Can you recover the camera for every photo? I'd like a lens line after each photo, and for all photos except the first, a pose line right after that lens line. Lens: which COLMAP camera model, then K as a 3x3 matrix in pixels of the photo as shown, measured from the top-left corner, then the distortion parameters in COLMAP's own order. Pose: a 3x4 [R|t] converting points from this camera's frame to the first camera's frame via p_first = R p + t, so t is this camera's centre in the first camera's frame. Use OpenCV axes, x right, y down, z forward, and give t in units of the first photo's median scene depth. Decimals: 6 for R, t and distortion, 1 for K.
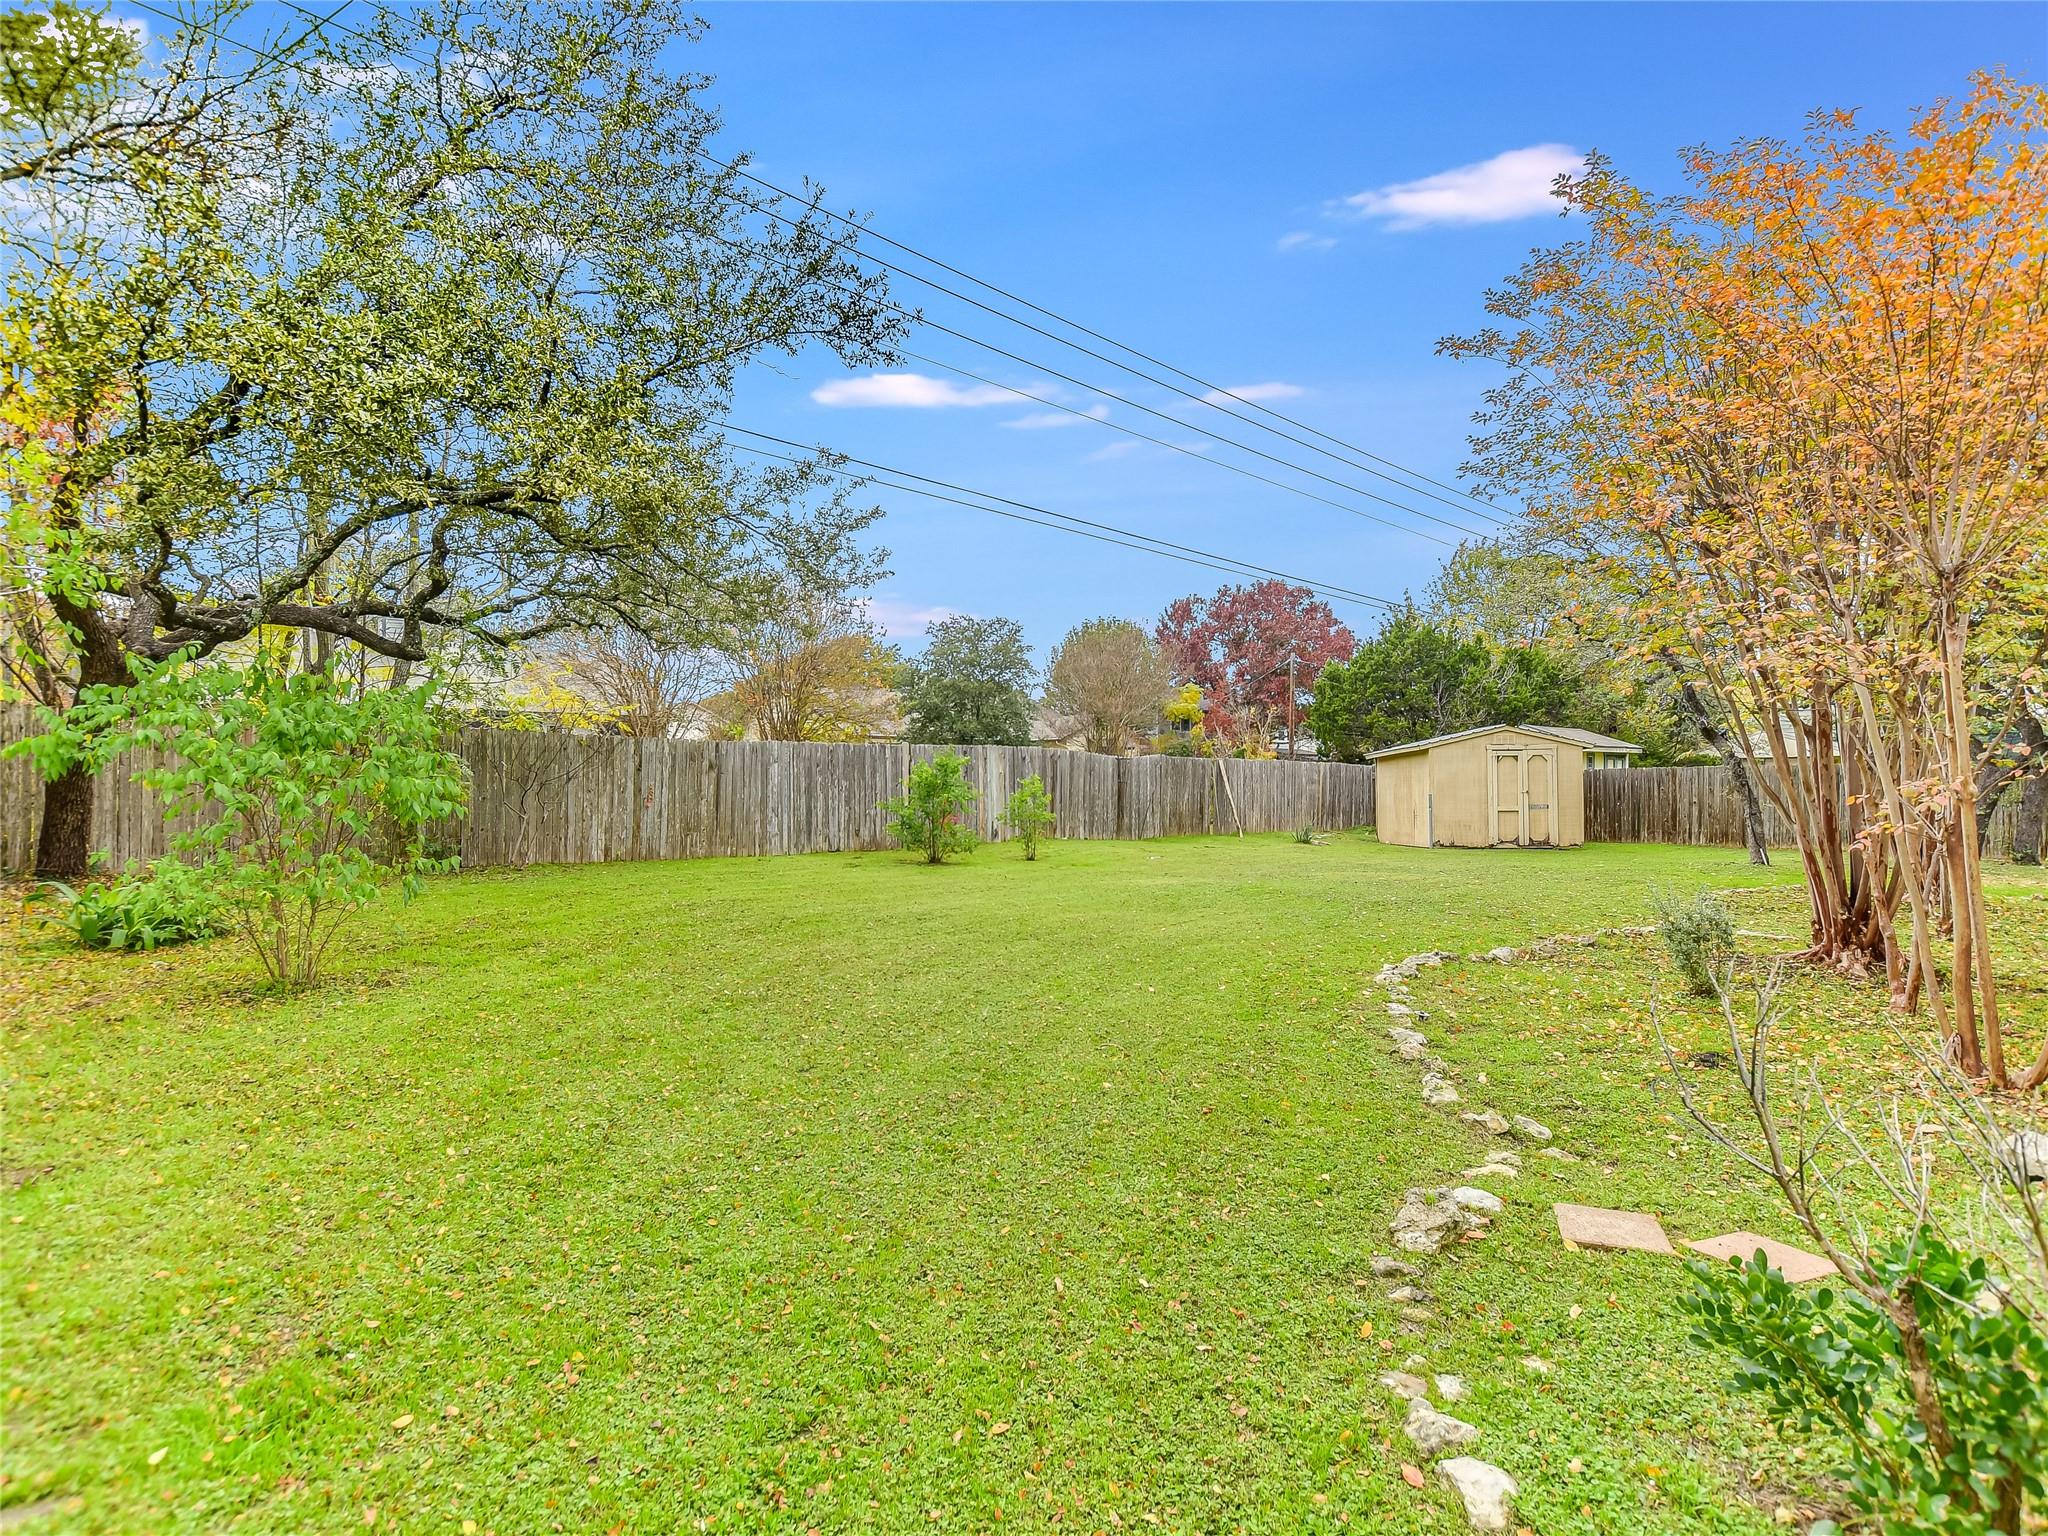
lens RADIAL K [[1015.4, 0, 1006.7], [0, 1015.4, 784.3], [0, 0, 1]] dist [-0.030071, -0.000327]
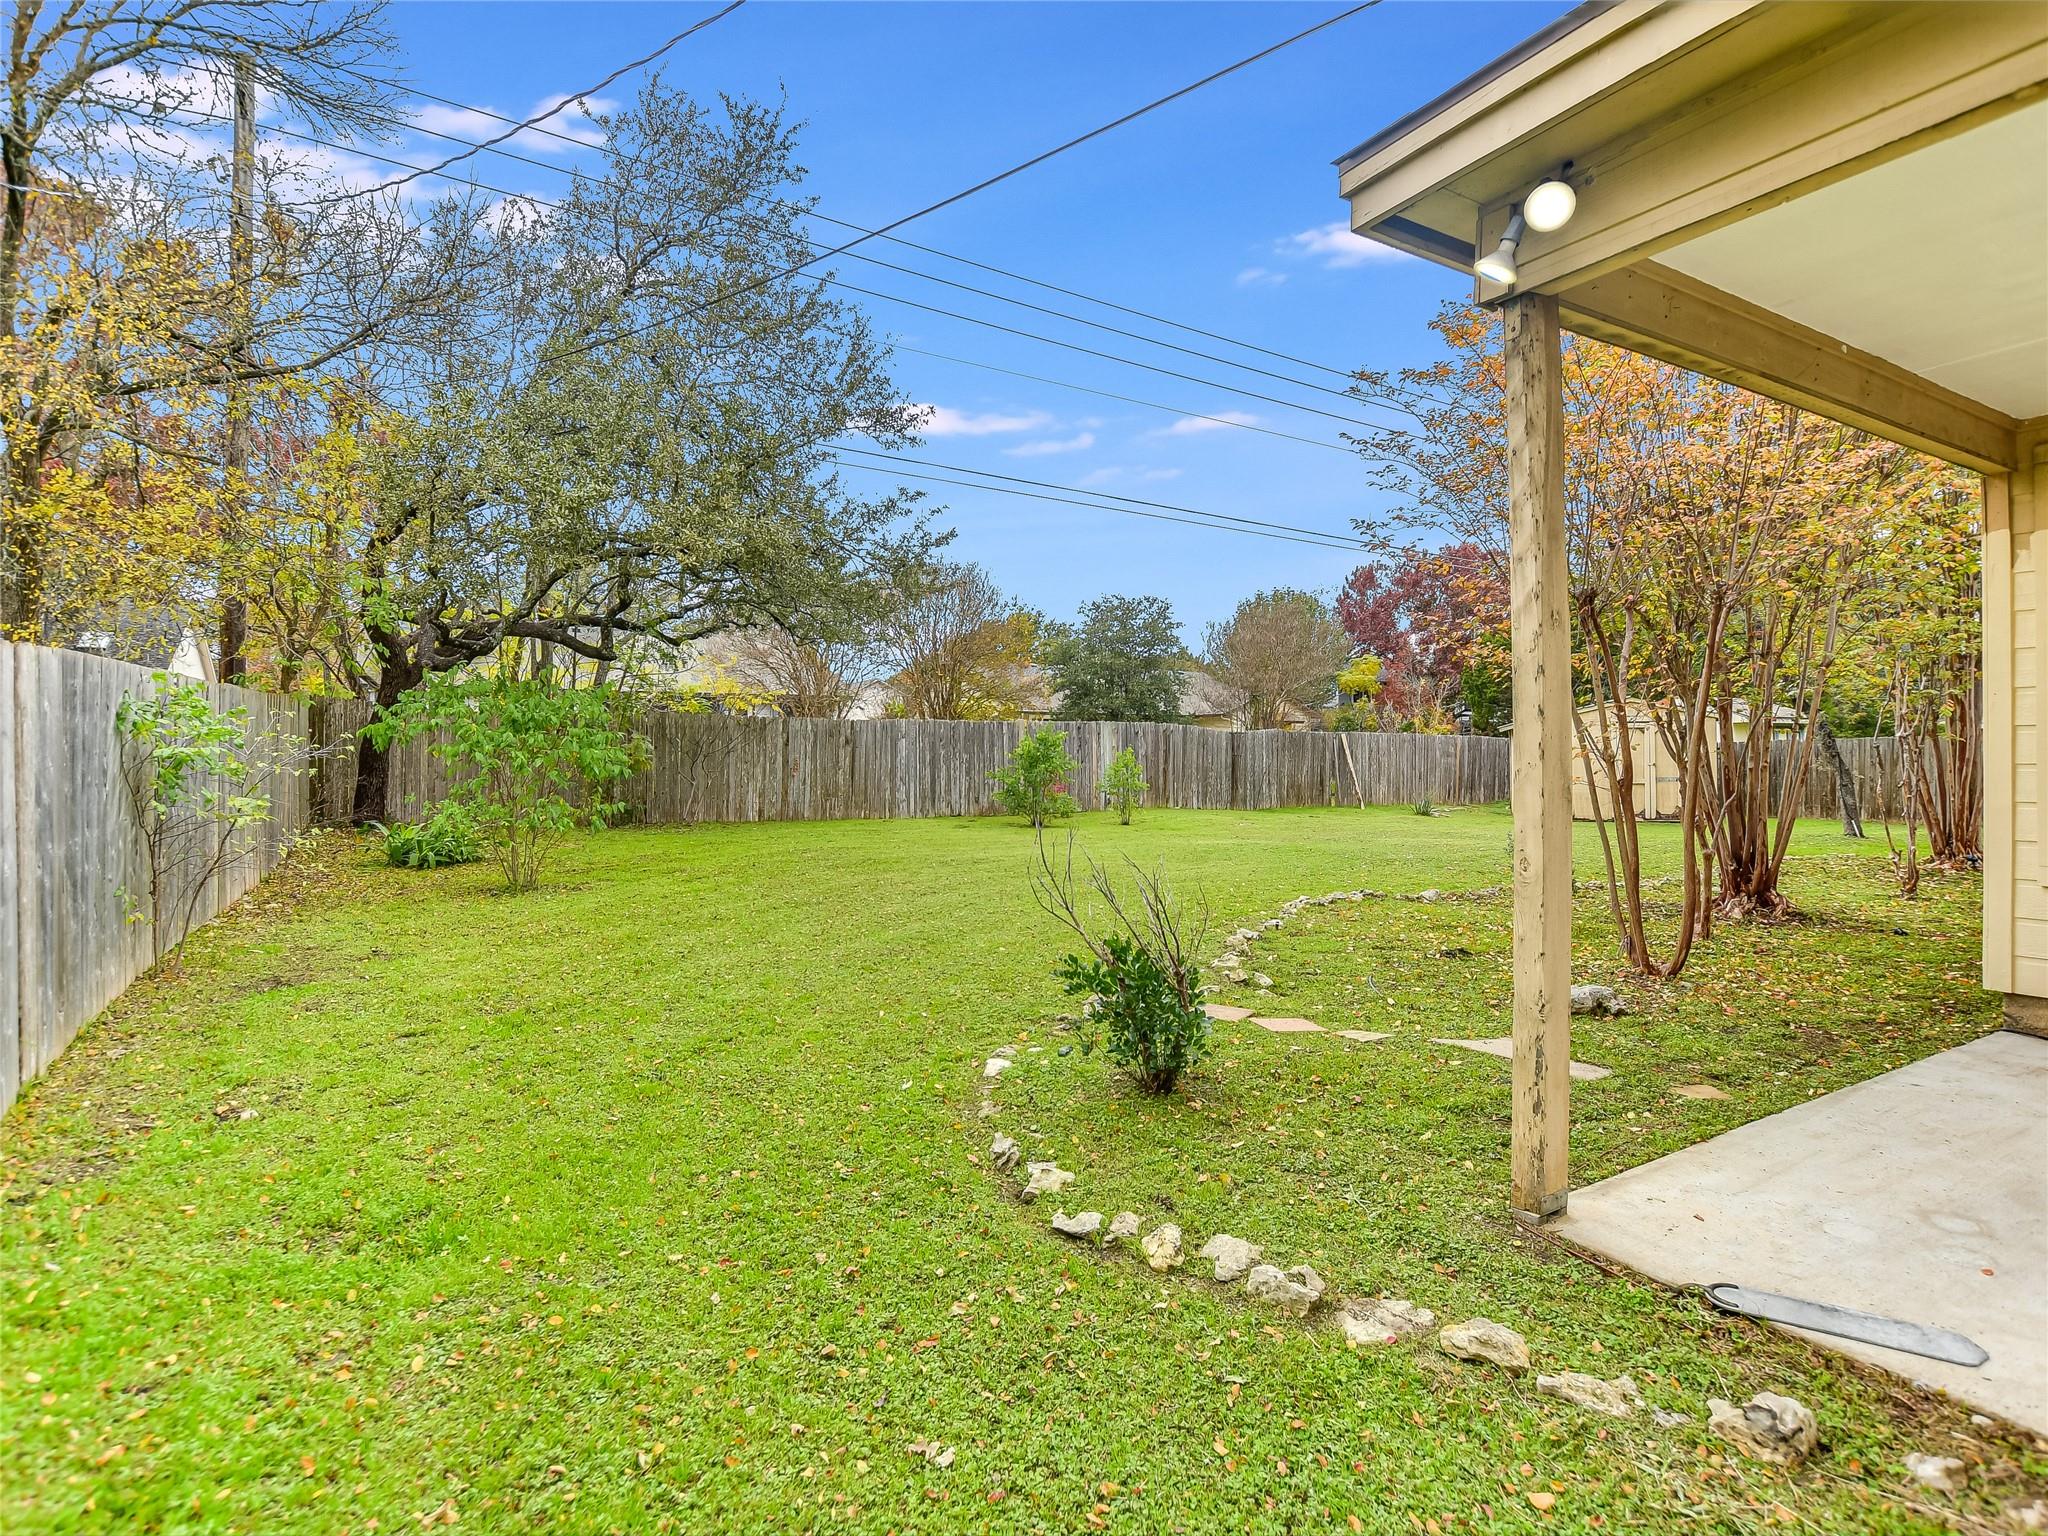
lens RADIAL K [[1038.7, 0, 998.4], [0, 1038.7, 765.3], [0, 0, 1]] dist [-0.034837, 0.001820]
pose [[0.981781, 0.000032, -0.190015, 0.115341], [0.000948, 0.999987, 0.005064, 0.004138], [0.190013, -0.005152, 0.981768, -0.156048]]
